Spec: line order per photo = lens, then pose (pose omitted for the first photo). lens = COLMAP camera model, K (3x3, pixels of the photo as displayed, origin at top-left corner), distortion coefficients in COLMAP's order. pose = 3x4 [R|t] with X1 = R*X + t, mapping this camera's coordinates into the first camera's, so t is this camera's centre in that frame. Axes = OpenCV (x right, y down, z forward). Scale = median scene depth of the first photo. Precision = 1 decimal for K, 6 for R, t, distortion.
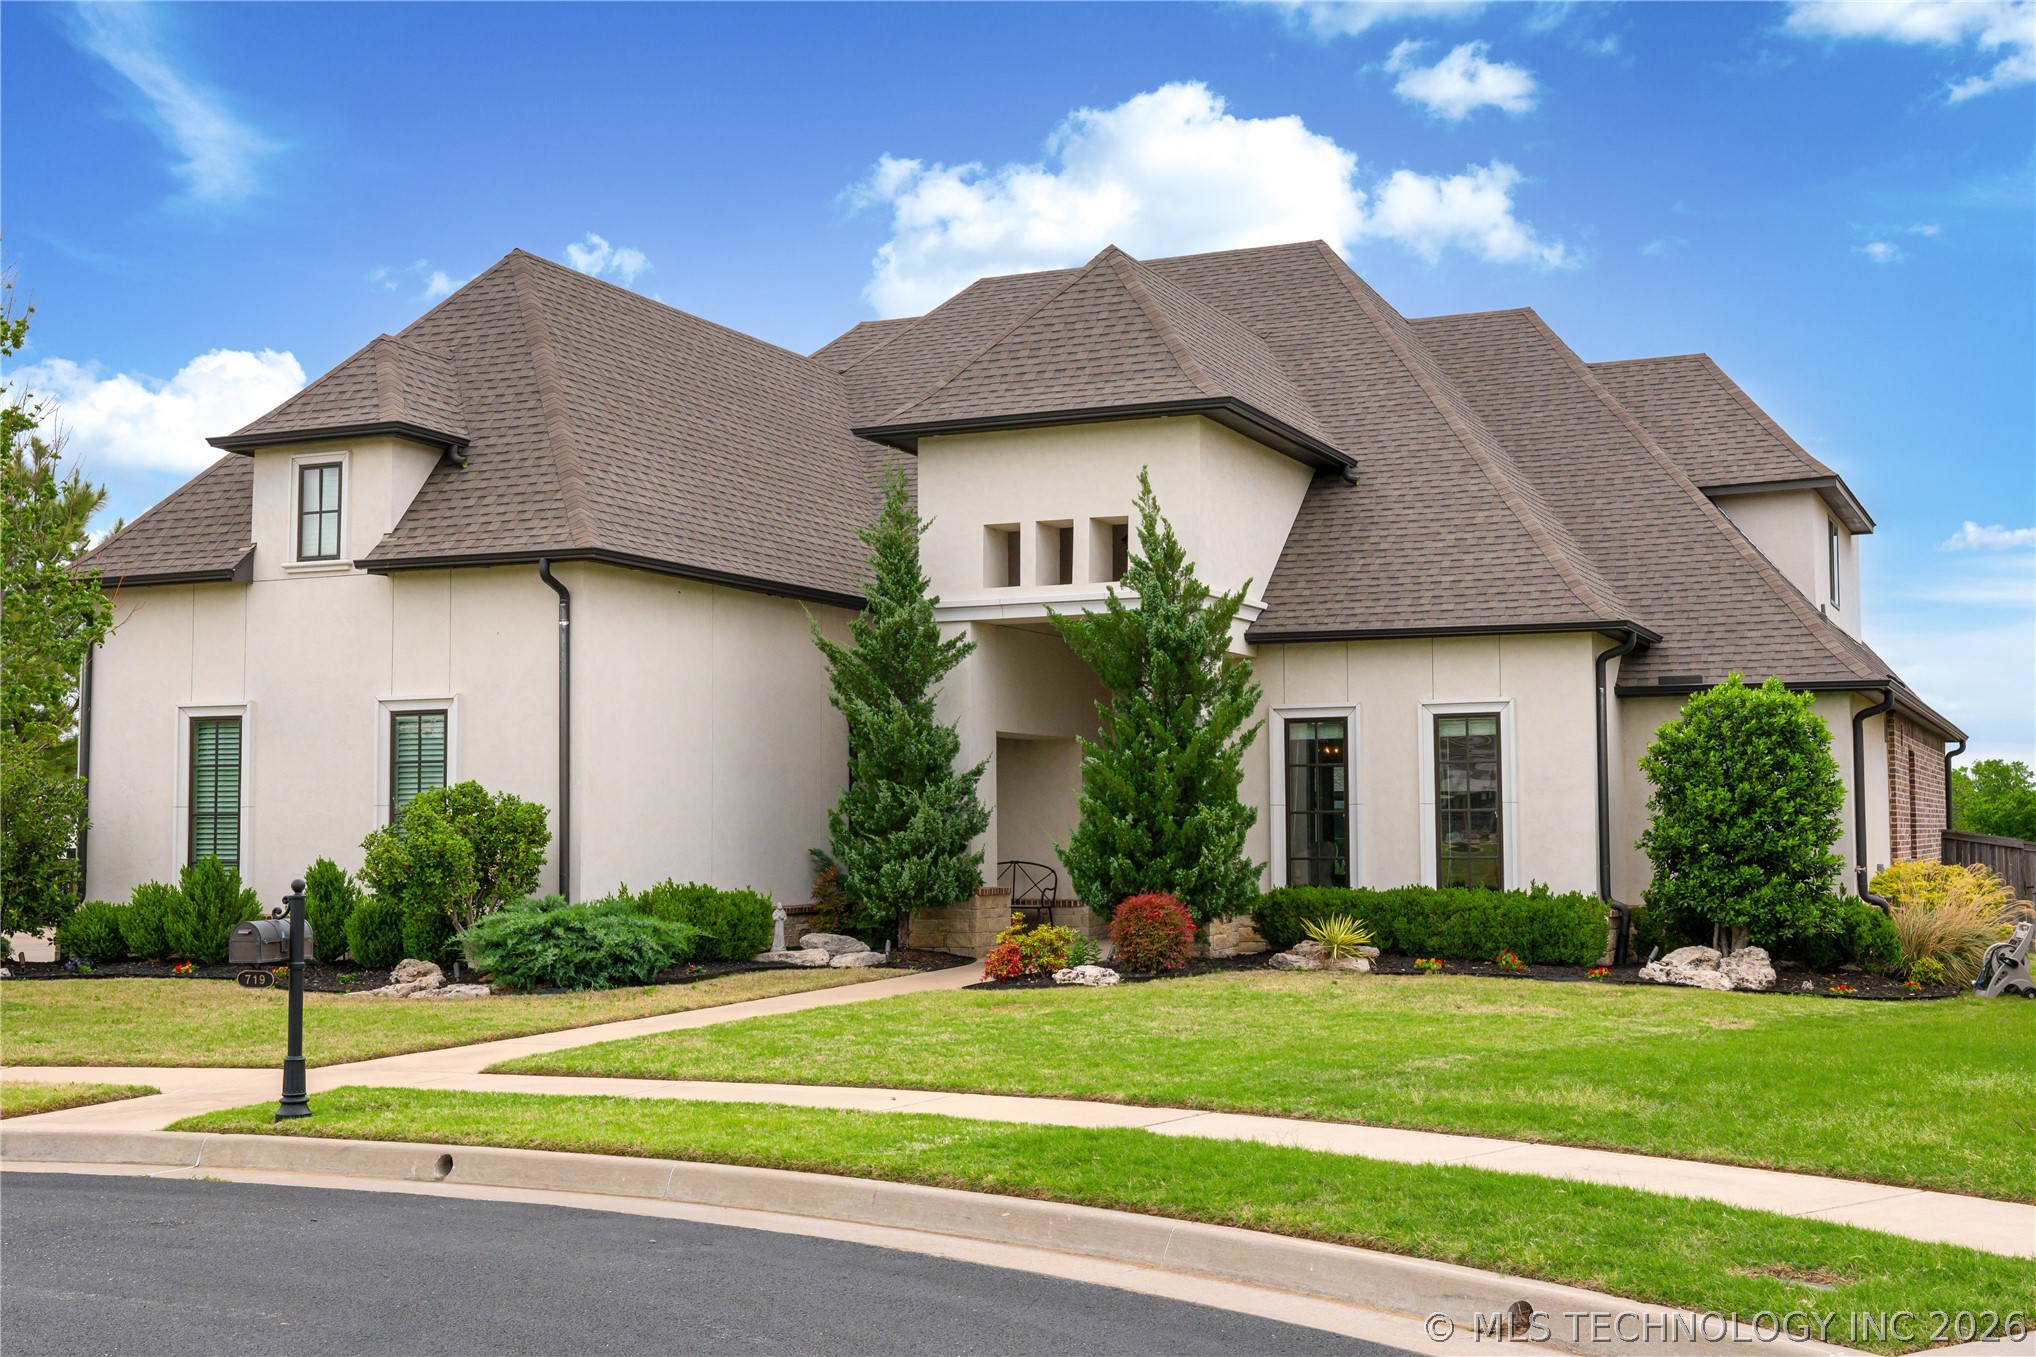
lens RADIAL K [[2185.7, 0, 1012.4], [0, 2185.7, 677.2], [0, 0, 1]] dist [0.002842, -0.010692]
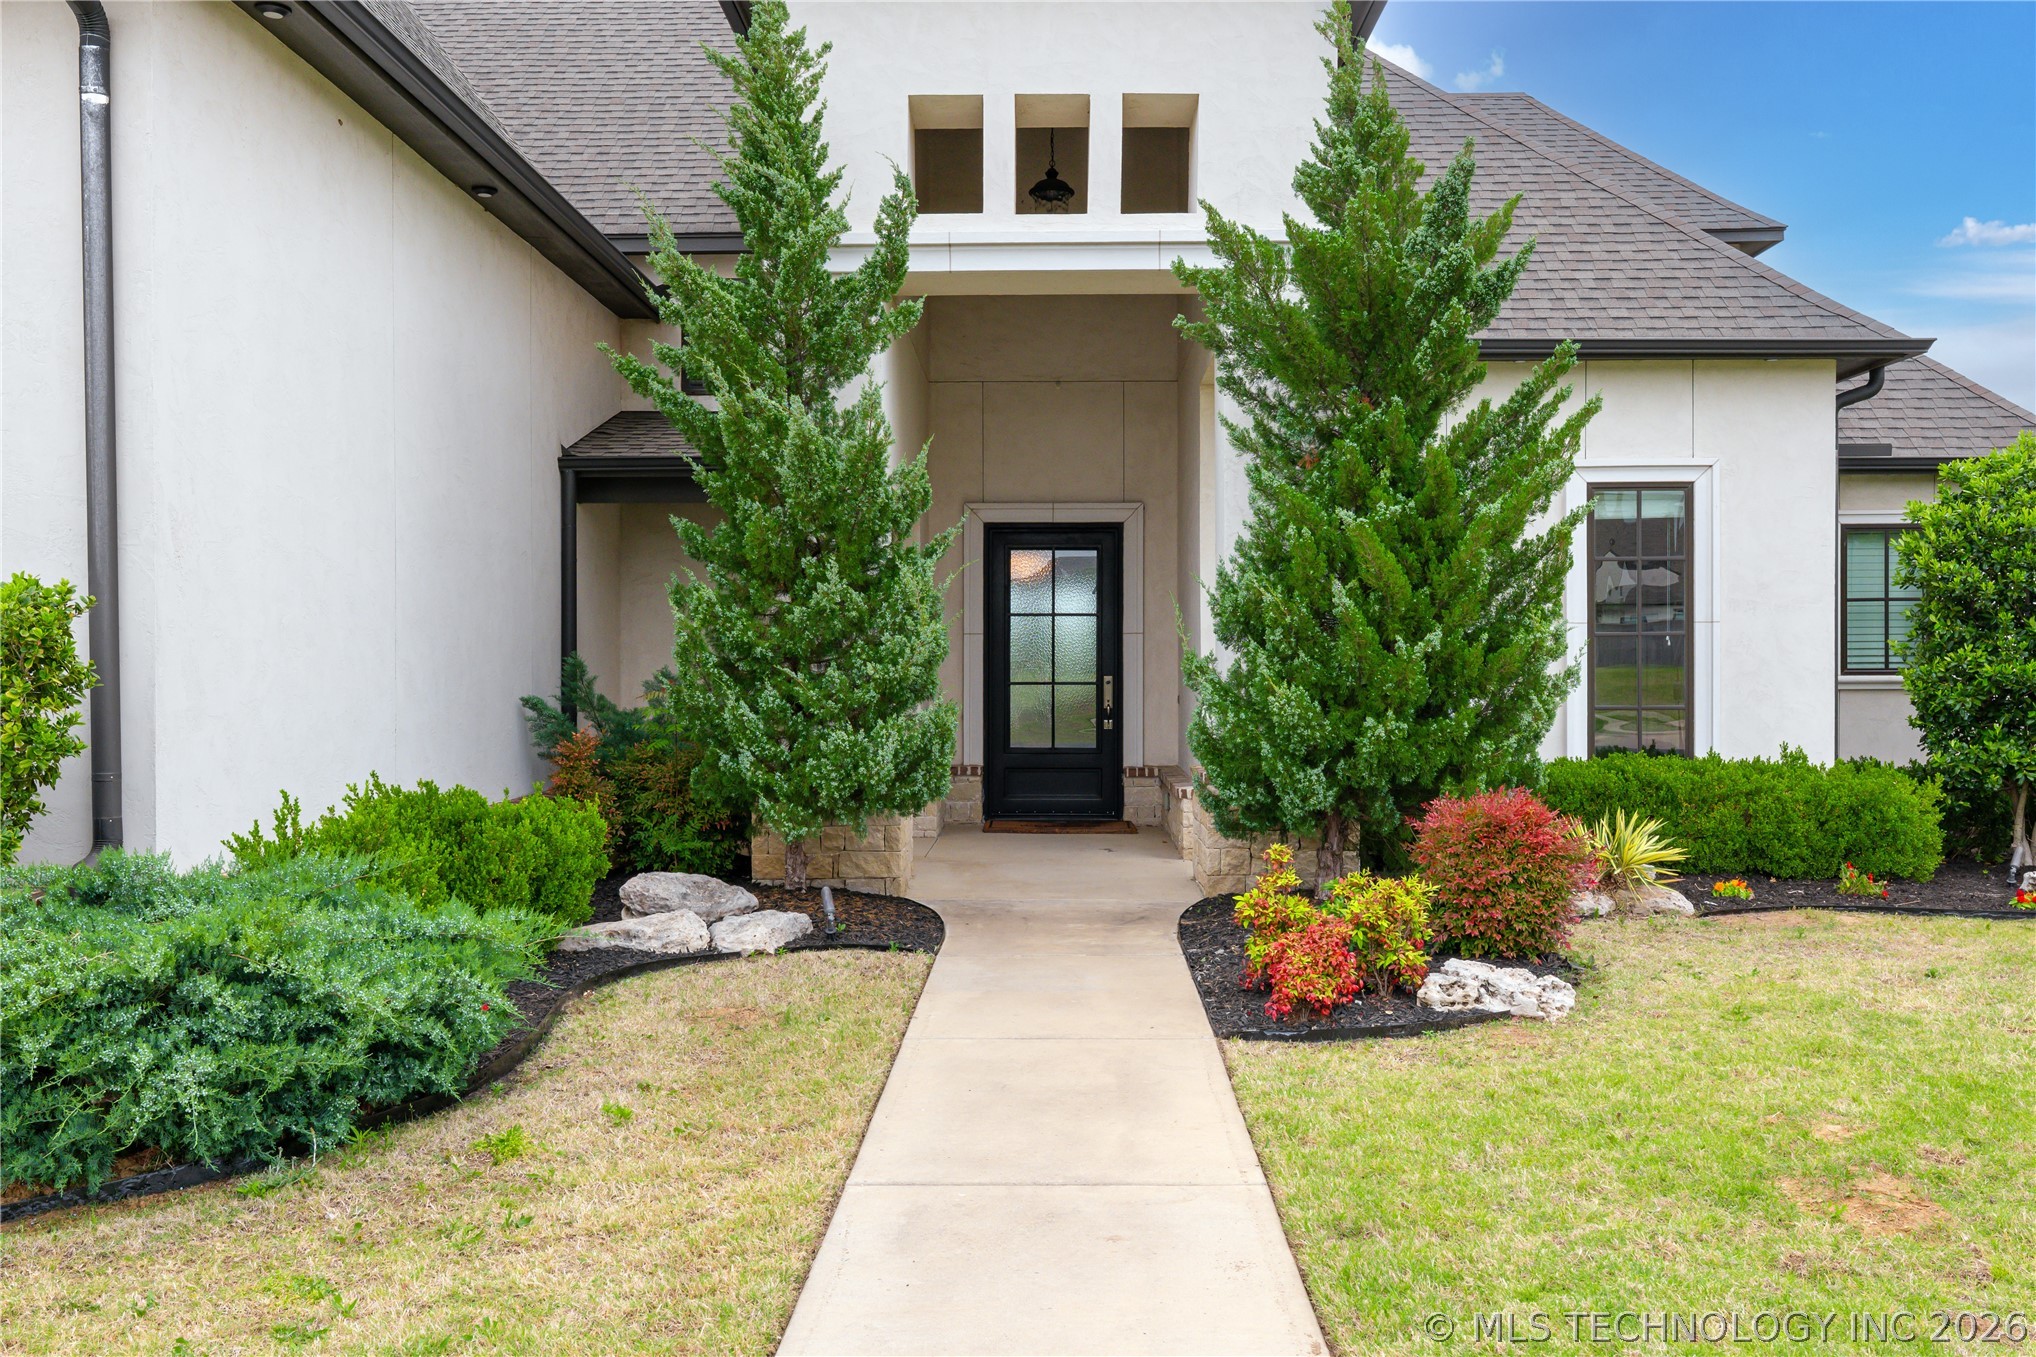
lens RADIAL K [[1747.4, 0, 1018.7], [0, 1747.4, 675.1], [0, 0, 1]] dist [0.010001, 0.005288]
pose [[0.918659, 0.000590, 0.395050, -0.174647], [-0.029976, 0.997220, 0.068219, 0.046657], [-0.393911, -0.074512, 0.916123, 0.645069]]
